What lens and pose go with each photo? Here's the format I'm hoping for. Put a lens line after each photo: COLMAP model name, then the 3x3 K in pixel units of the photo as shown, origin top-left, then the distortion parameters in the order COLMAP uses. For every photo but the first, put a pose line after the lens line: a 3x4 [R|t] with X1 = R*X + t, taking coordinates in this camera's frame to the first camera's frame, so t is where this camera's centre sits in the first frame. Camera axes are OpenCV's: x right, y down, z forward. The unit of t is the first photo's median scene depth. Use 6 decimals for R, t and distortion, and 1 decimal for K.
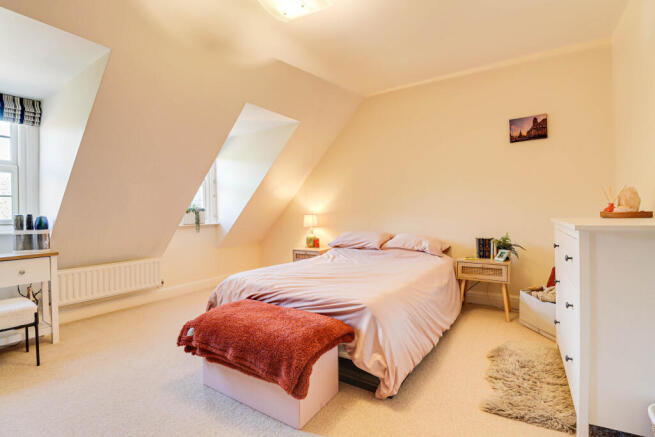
lens RADIAL K [[304.7, 0, 327.5], [0, 304.7, 218.5], [0, 0, 1]] dist [-0.002581, -0.000794]
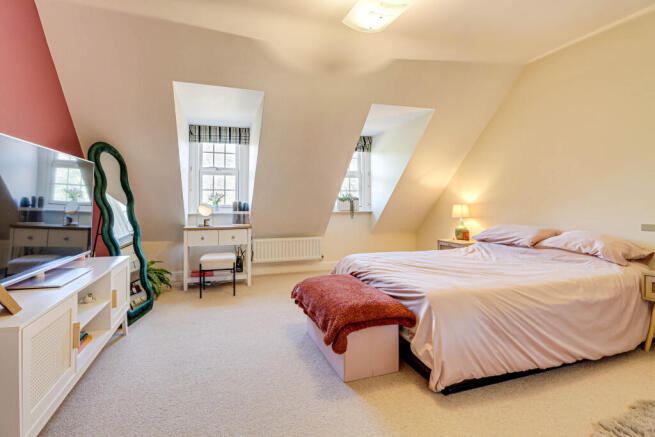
lens RADIAL K [[319.2, 0, 326.7], [0, 319.2, 204.4], [0, 0, 1]] dist [-0.001136, -0.000340]
pose [[0.786112, 0.014605, -0.617911, 0.340883], [-0.020325, 0.999791, -0.002226, -0.002810], [0.617749, 0.014310, 0.786245, -0.025027]]
